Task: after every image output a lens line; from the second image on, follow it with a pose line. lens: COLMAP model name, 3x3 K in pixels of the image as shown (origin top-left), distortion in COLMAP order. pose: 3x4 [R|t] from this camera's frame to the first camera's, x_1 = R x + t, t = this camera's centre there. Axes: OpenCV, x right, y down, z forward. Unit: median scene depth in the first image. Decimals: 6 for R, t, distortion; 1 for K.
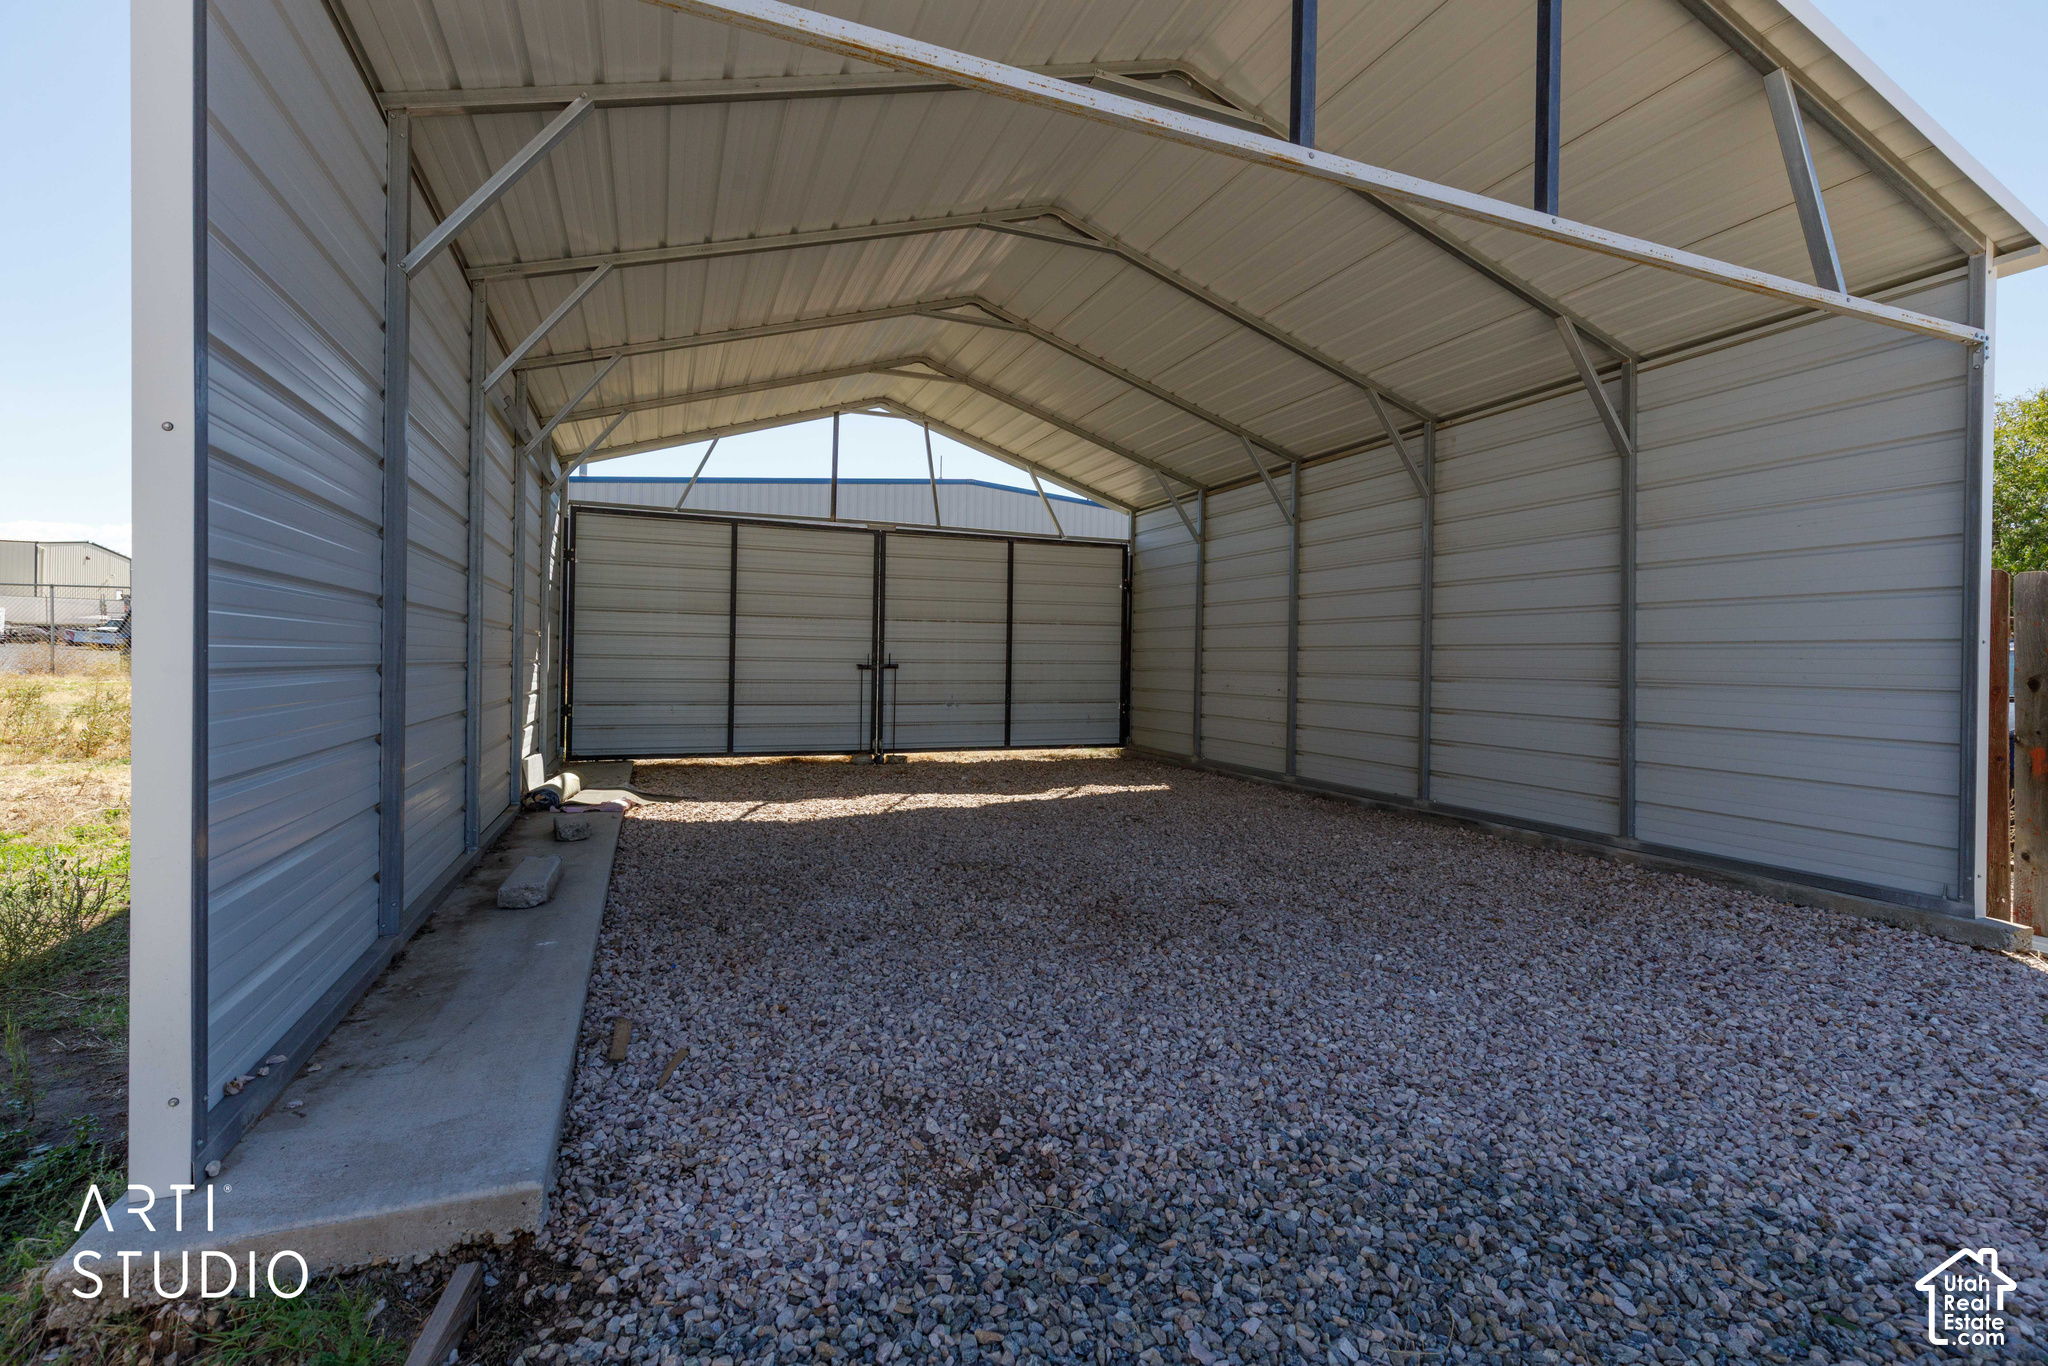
lens RADIAL K [[931.0, 0, 1021.6], [0, 931.0, 671.0], [0, 0, 1]] dist [0.011264, -0.001972]
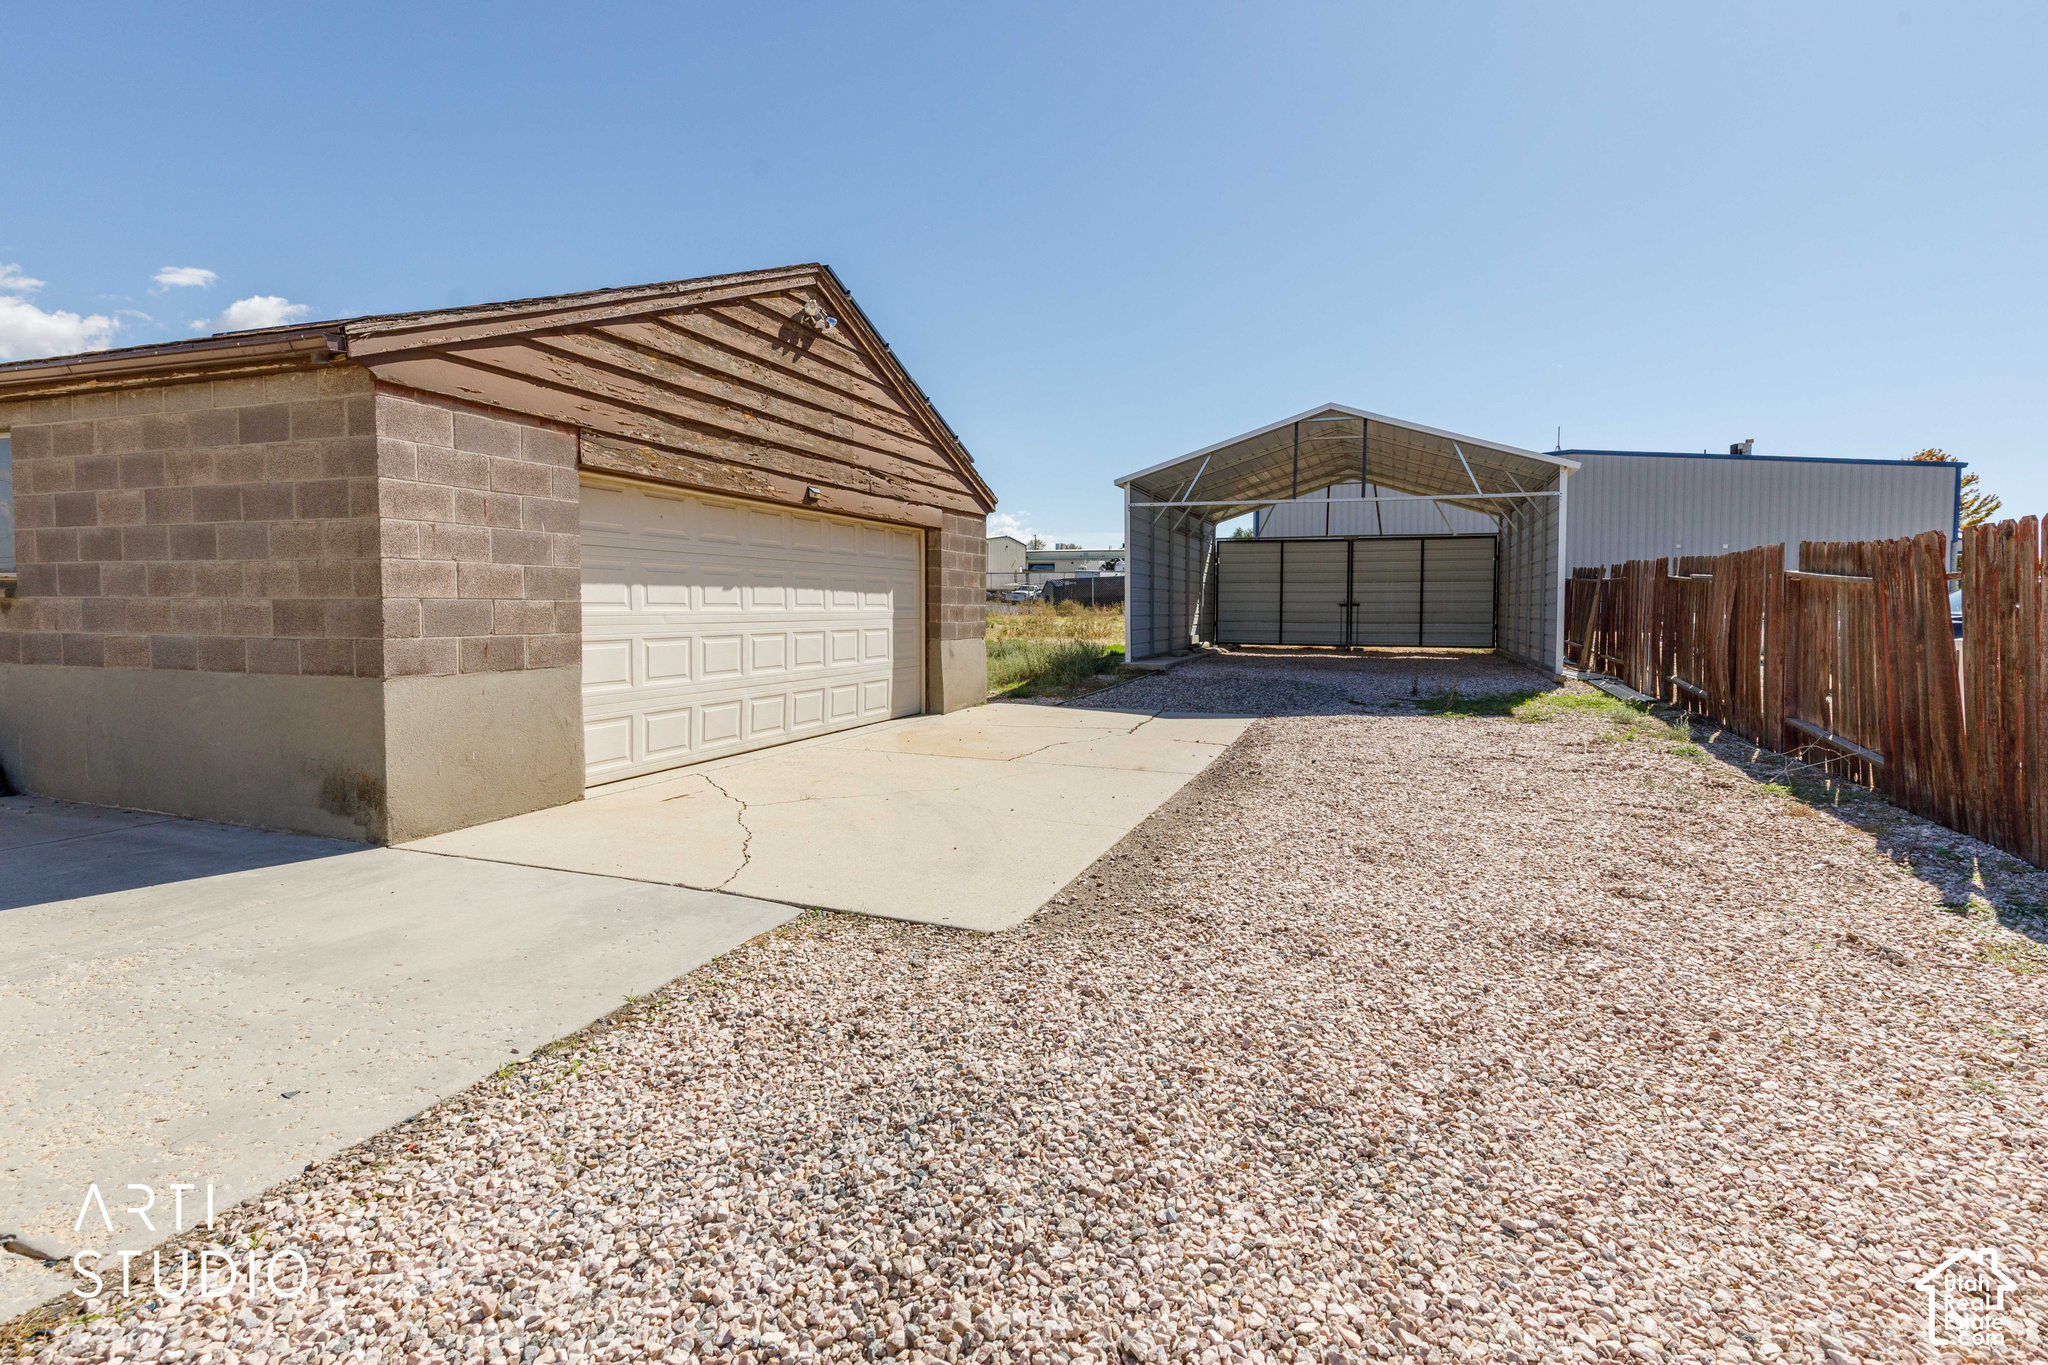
lens RADIAL K [[931.0, 0, 1056.0], [0, 931.0, 596.7], [0, 0, 1]] dist [0.011264, -0.001972]
pose [[0.752377, -0.017404, -0.658503, 0.724061], [0.000347, 0.999661, -0.026025, 0.031181], [0.658733, 0.019353, 0.752128, -1.003197]]
